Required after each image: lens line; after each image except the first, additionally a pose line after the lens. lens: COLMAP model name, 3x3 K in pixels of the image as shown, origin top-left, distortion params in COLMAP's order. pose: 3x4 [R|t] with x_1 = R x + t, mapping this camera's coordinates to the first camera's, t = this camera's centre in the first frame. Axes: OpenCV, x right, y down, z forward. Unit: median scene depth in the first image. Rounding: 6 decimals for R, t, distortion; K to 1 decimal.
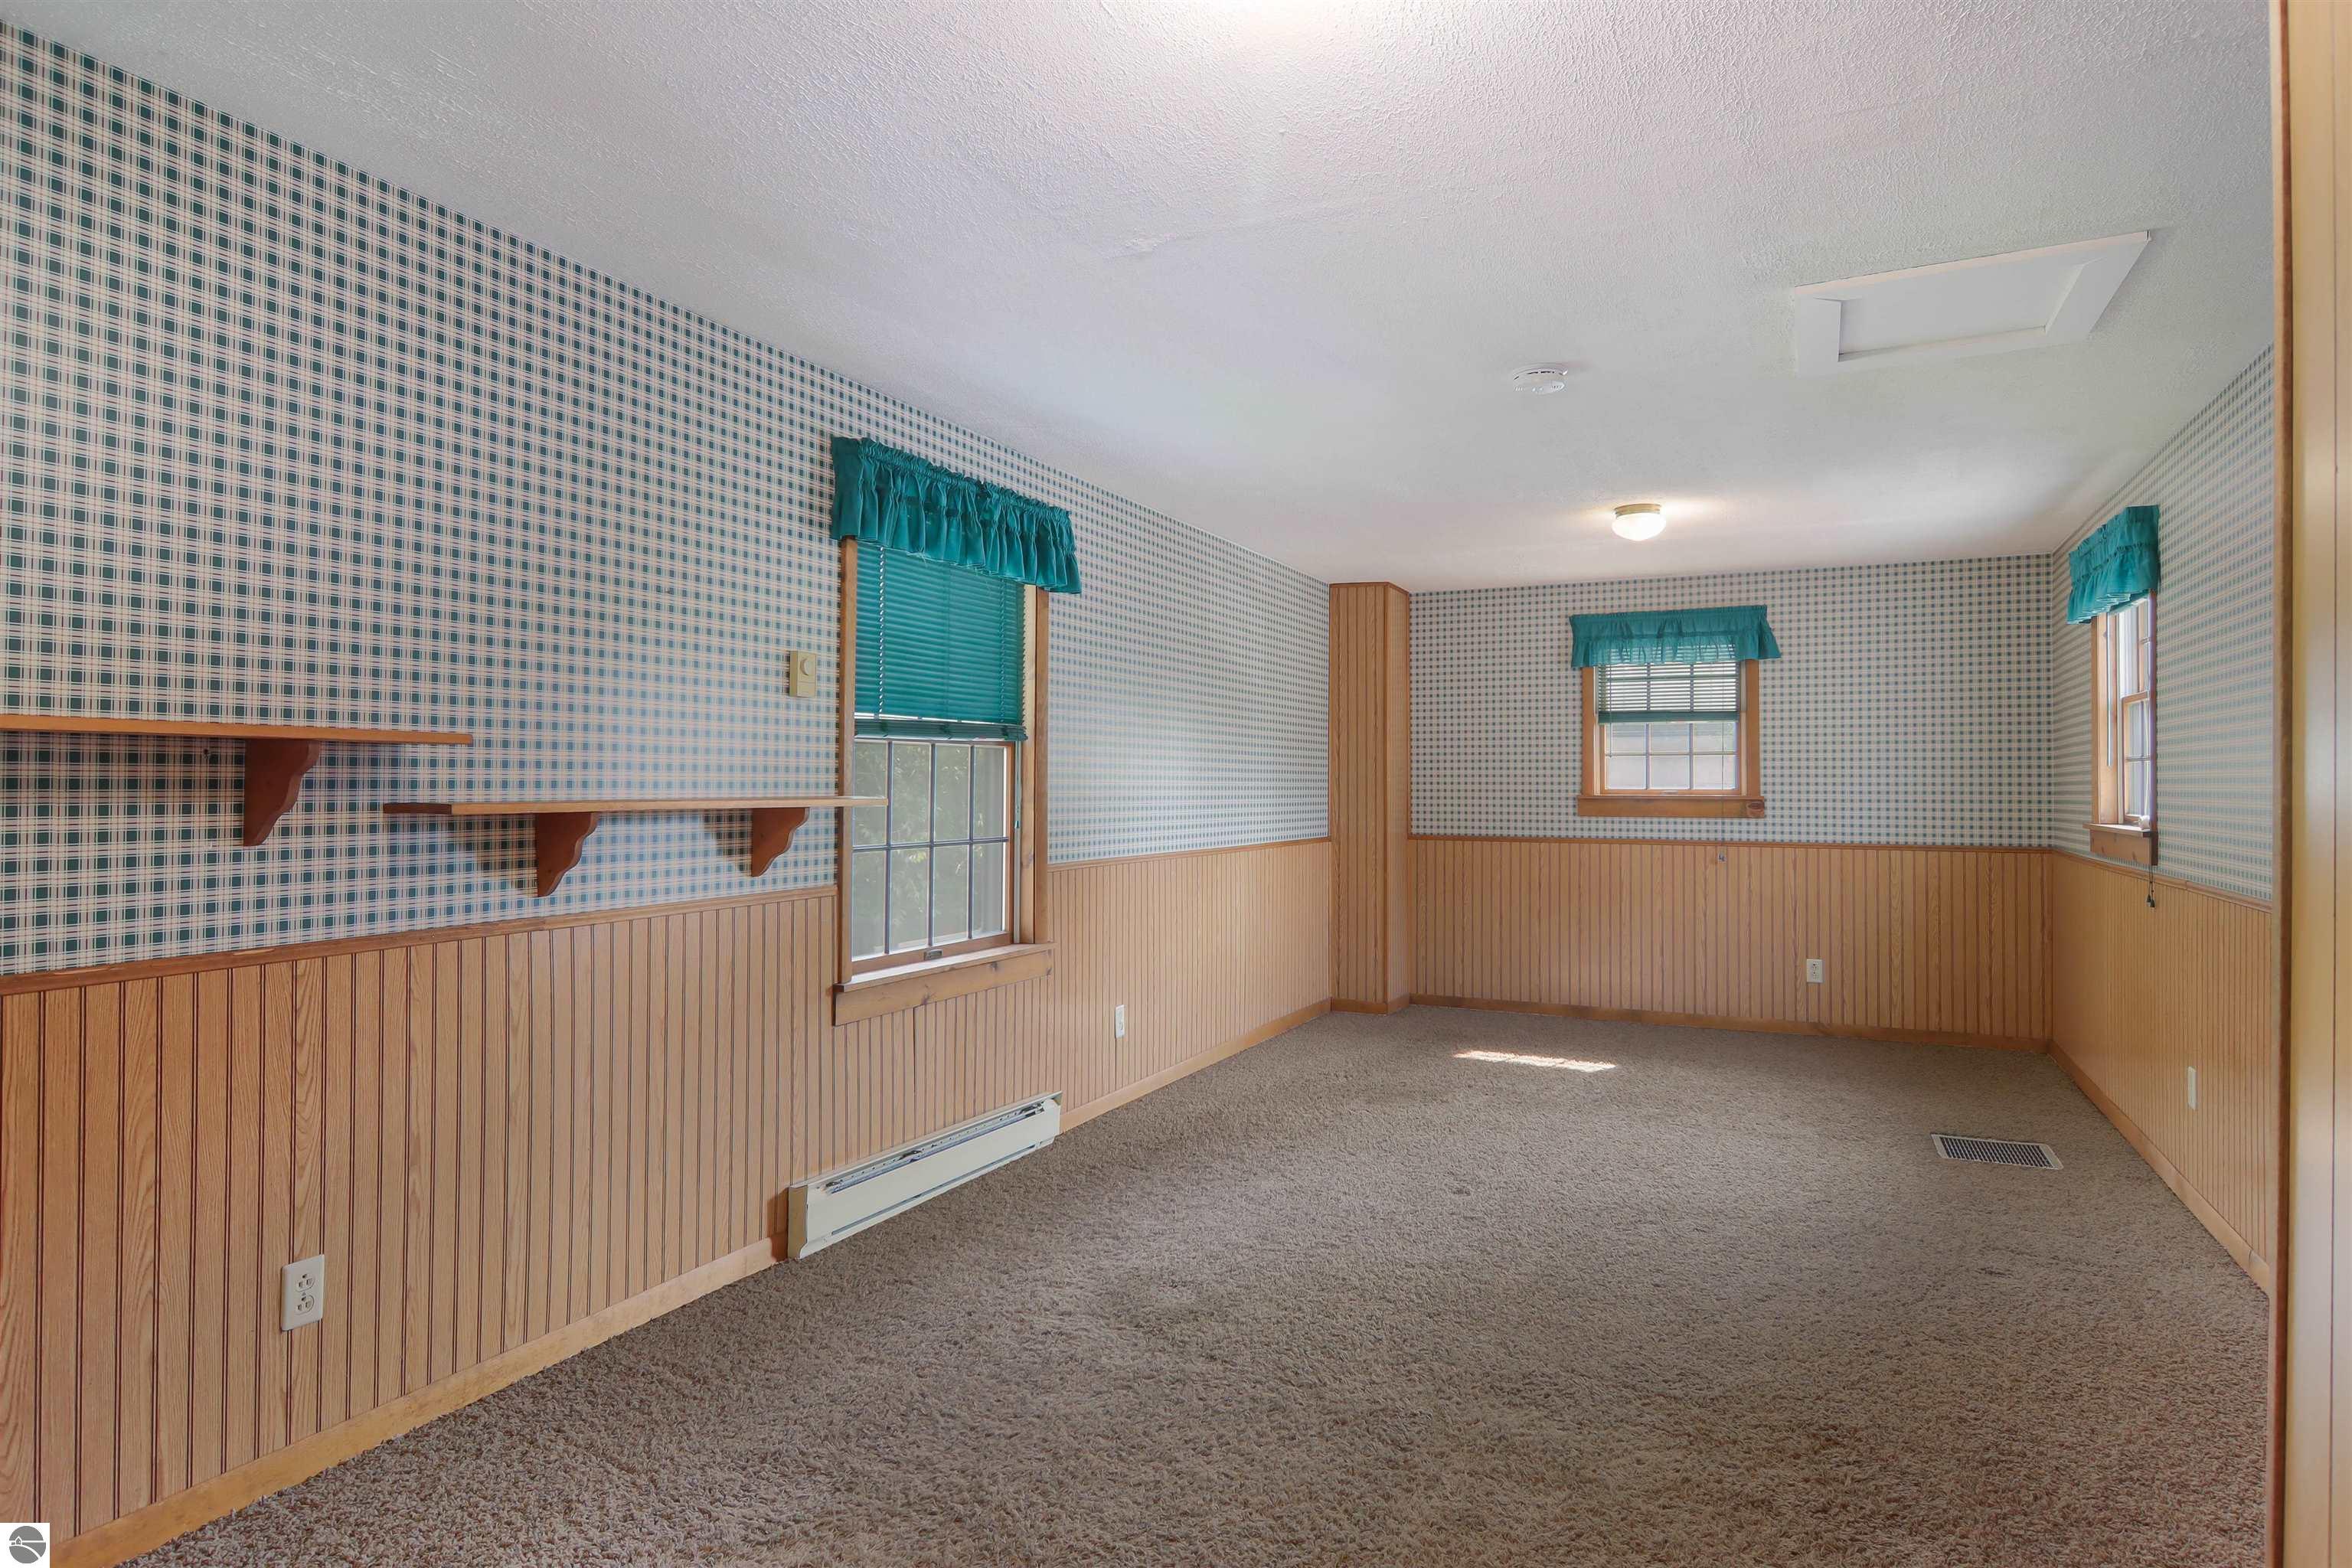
lens RADIAL K [[1343.2, 0, 1185.7], [0, 1343.2, 772.1], [0, 0, 1]] dist [-0.000026, -0.008029]
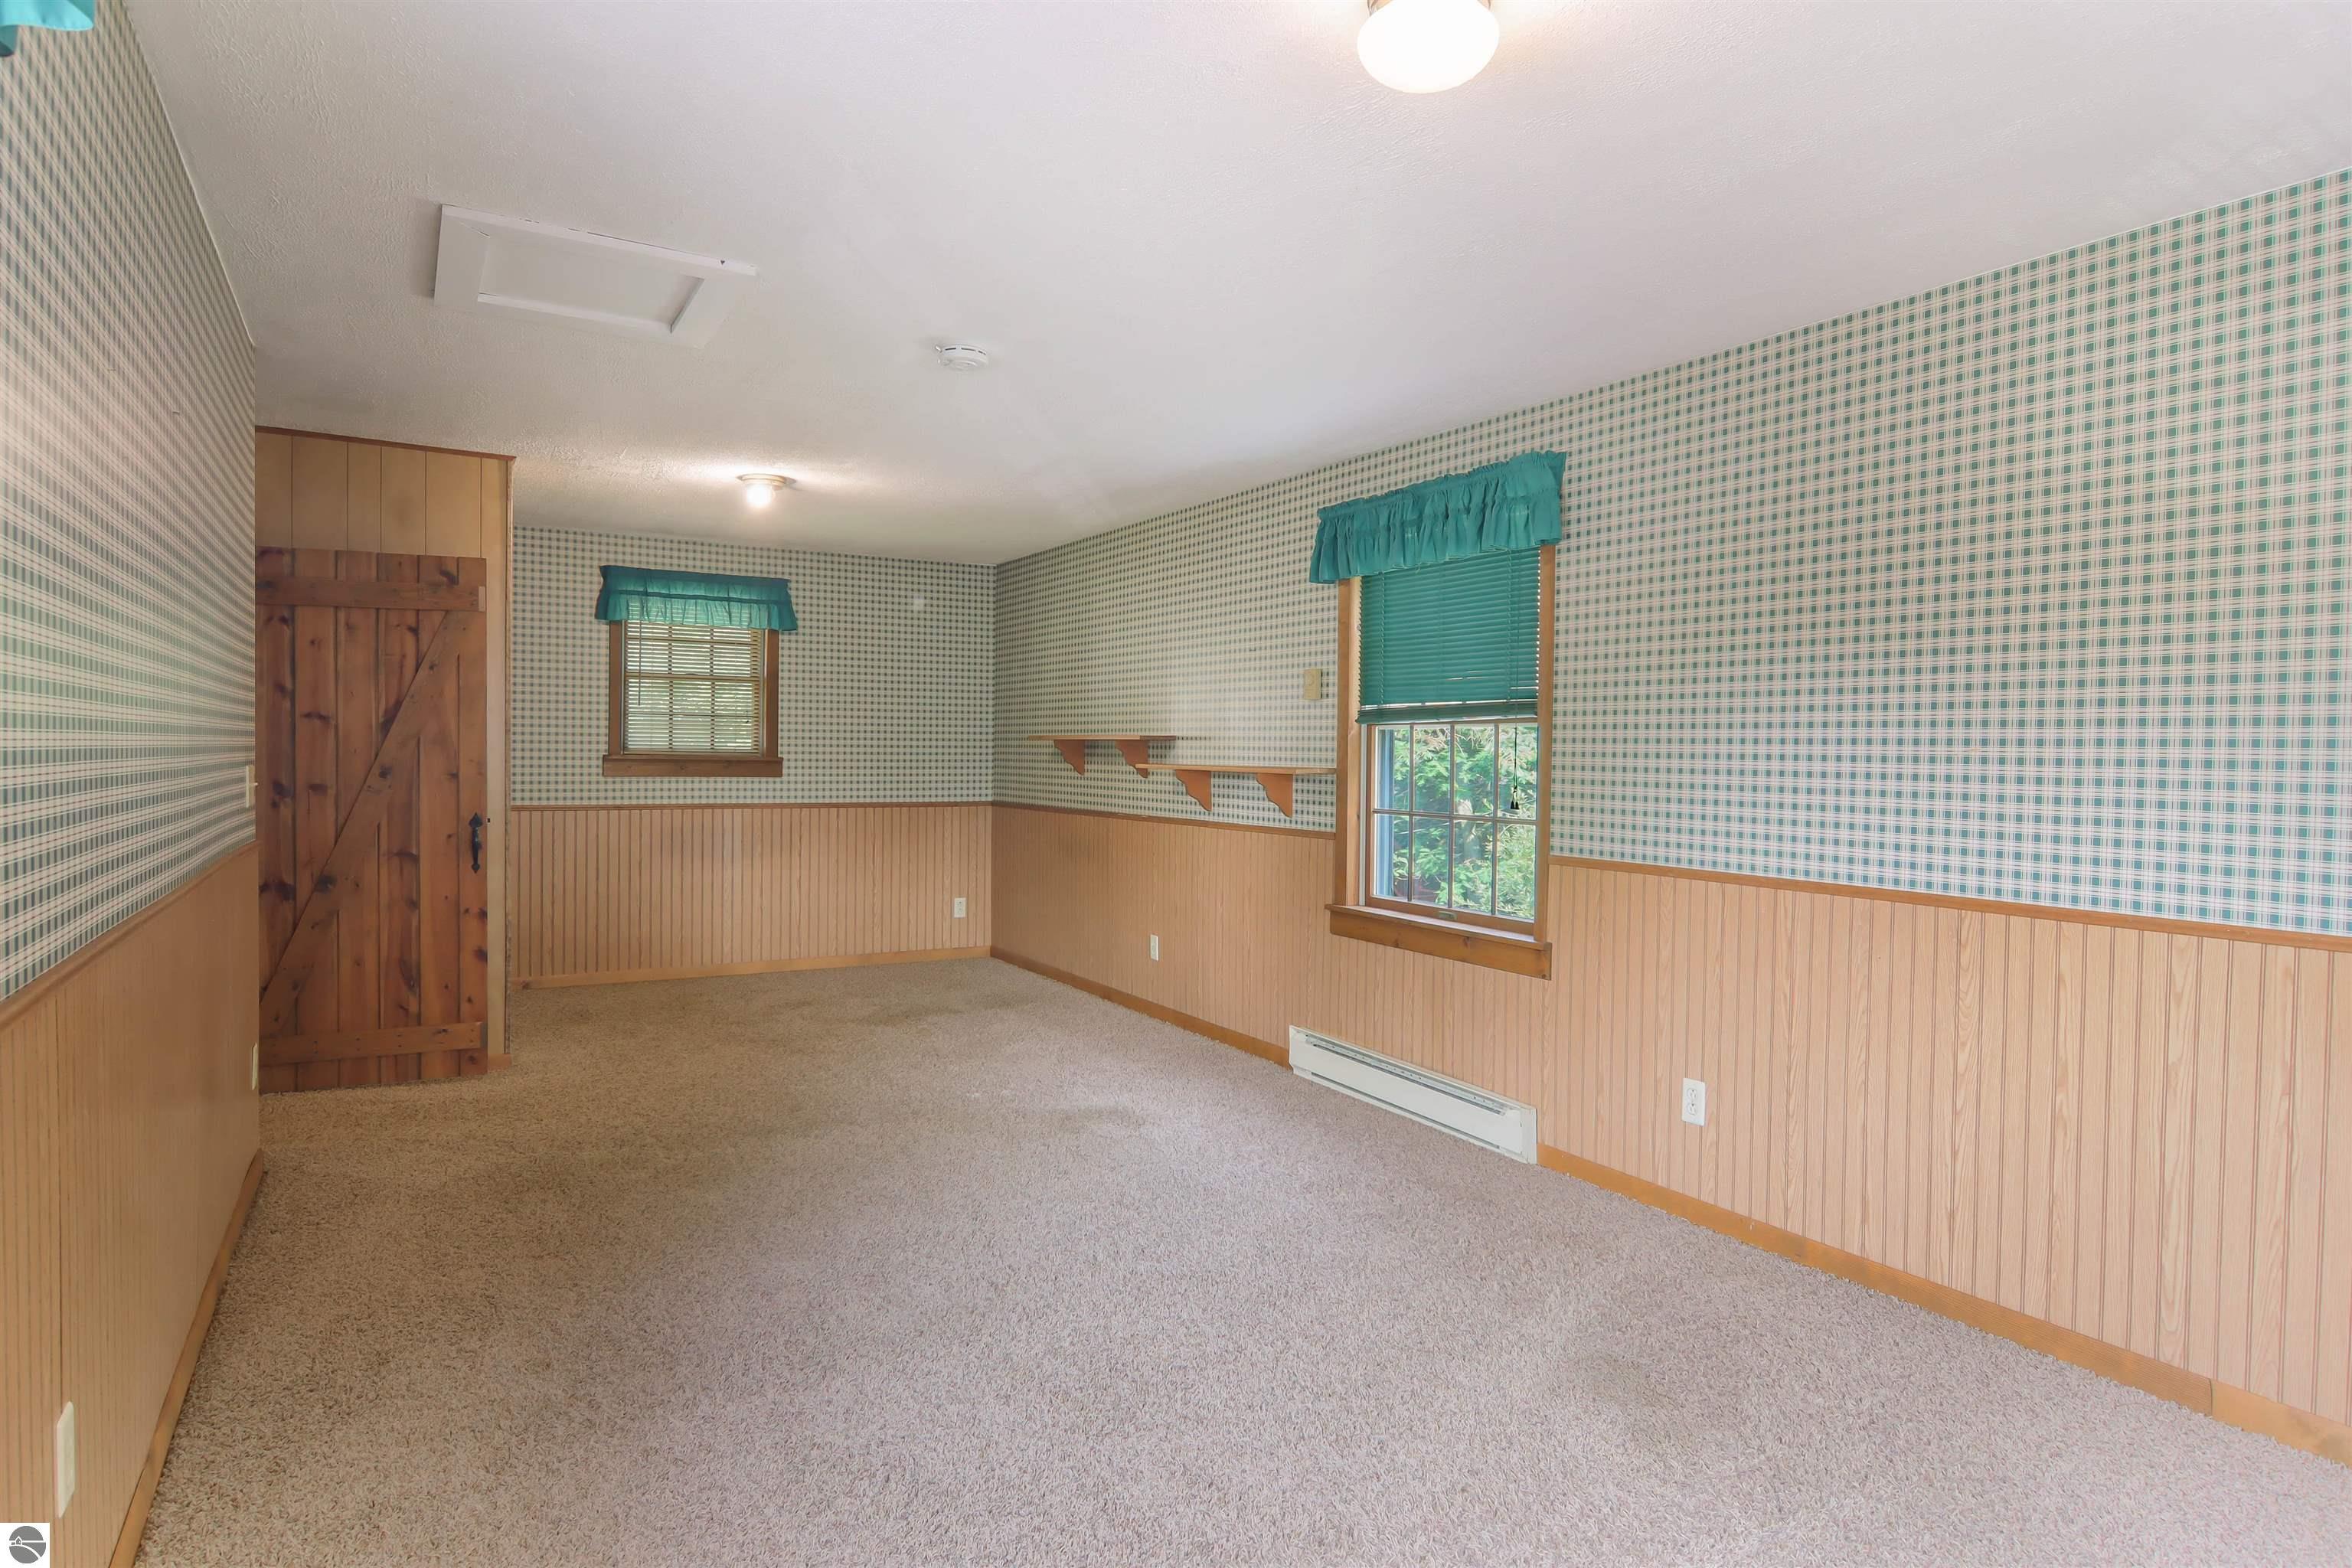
lens RADIAL K [[1343.2, 0, 1172.8], [0, 1343.2, 786.7], [0, 0, 1]] dist [-0.000026, -0.008029]
pose [[-0.579841, 0.005443, -0.814712, 0.569806], [-0.012483, 0.999801, 0.015563, 0.010390], [0.814634, 0.019194, -0.579657, 0.981876]]
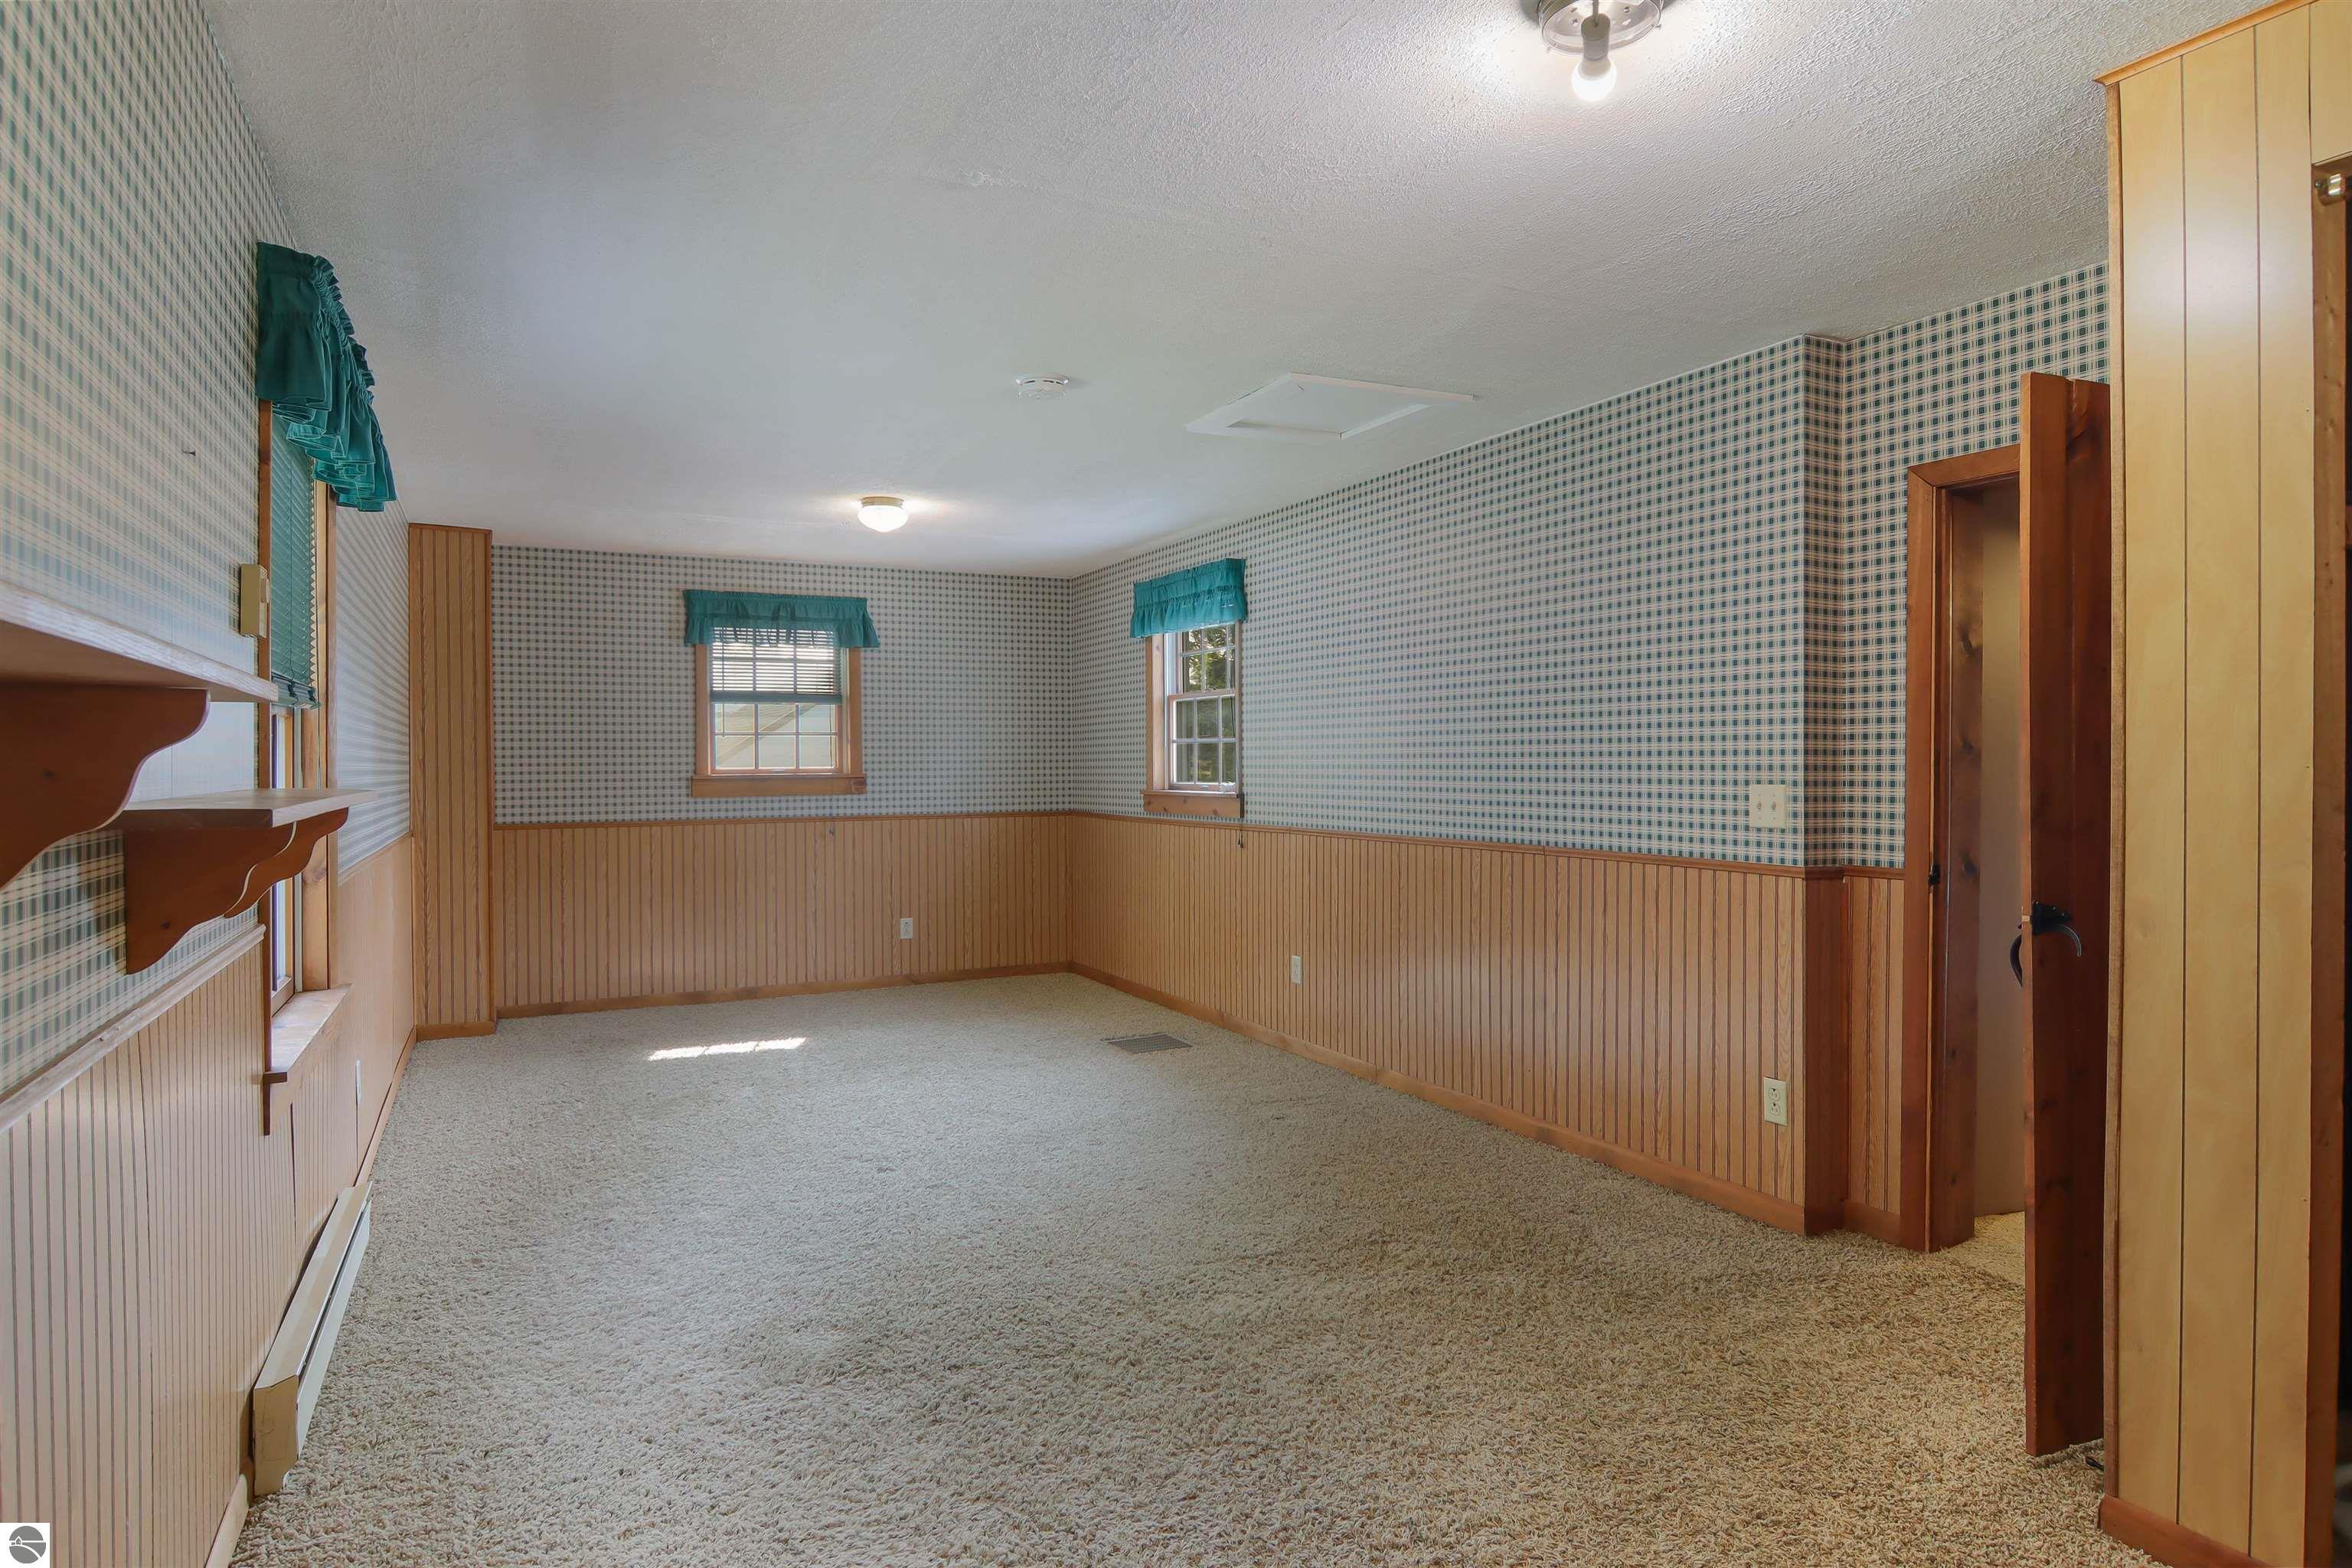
lens RADIAL K [[1343.2, 0, 1198.2], [0, 1343.2, 779.4], [0, 0, 1]] dist [-0.000026, -0.008029]
pose [[0.604936, -0.018984, 0.796048, -0.297478], [0.002771, 0.999760, 0.021736, -0.000371], [-0.796270, -0.010943, 0.604843, 0.138163]]
